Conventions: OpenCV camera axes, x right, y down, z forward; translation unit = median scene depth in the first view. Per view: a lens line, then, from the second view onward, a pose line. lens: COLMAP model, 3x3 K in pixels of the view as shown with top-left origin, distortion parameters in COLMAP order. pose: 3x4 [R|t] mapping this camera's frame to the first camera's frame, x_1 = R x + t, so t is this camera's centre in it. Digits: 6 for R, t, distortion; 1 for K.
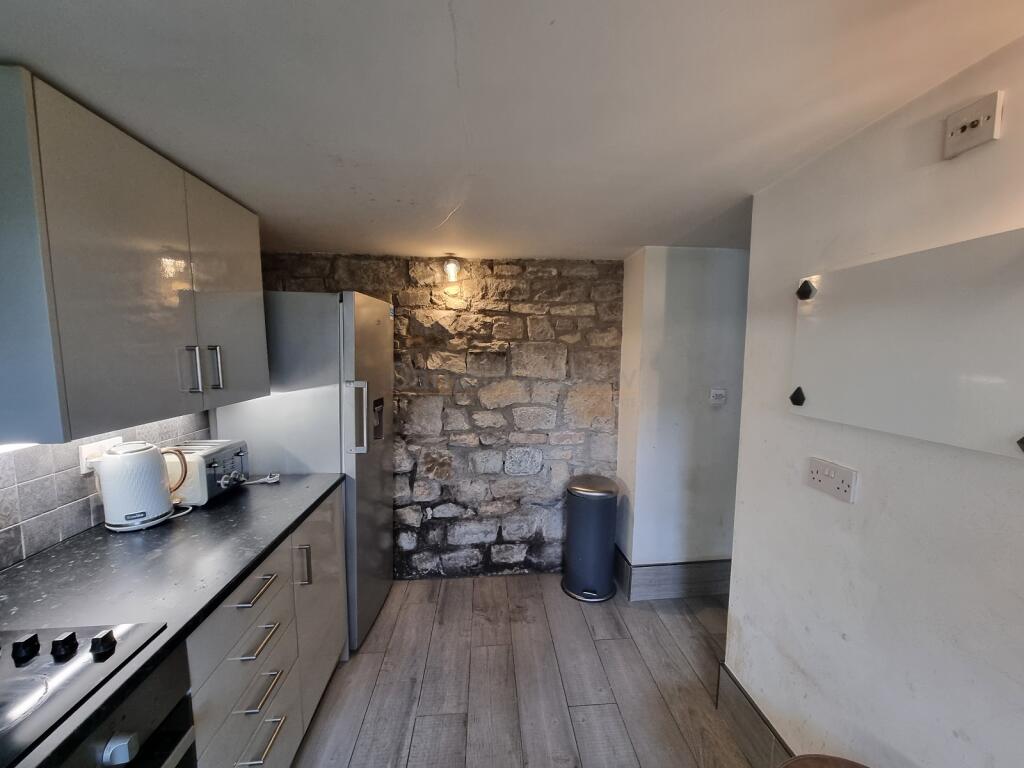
lens RADIAL K [[417.1, 0, 517.7], [0, 417.1, 394.3], [0, 0, 1]] dist [-0.002080, -0.001354]
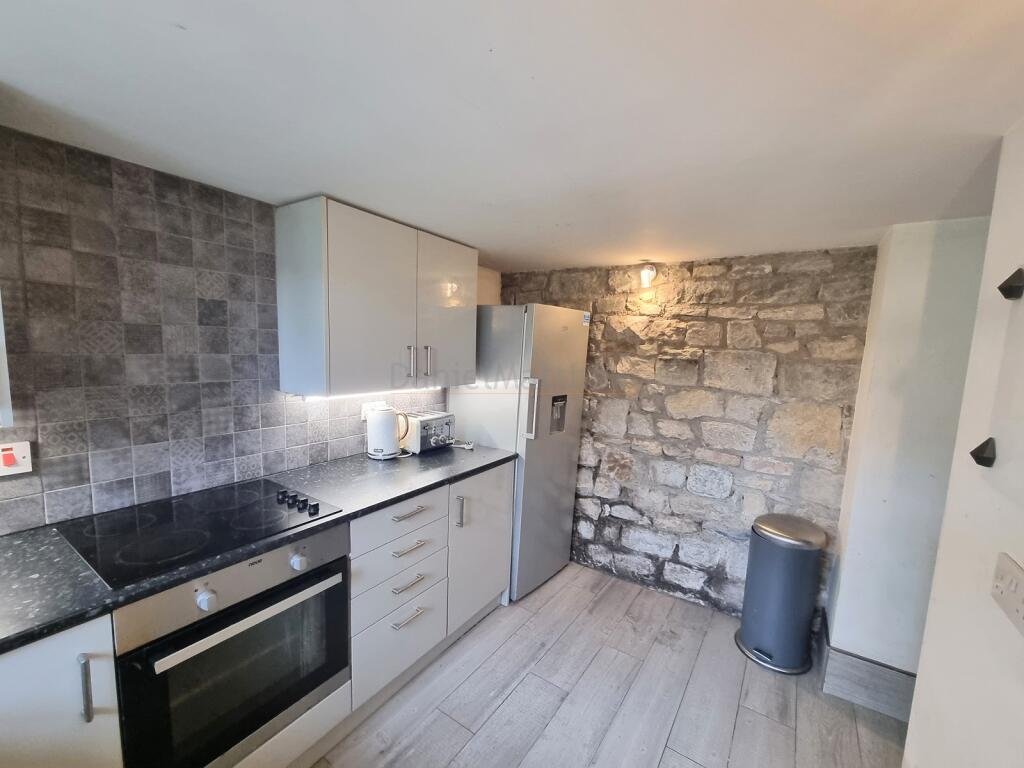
lens RADIAL K [[417.1, 0, 518.1], [0, 417.1, 393.9], [0, 0, 1]] dist [-0.002080, -0.001354]
pose [[0.782042, 0.098445, -0.615402, 0.238387], [-0.101339, 0.994391, 0.030292, -0.014098], [0.614932, 0.038675, 0.787631, 0.027991]]
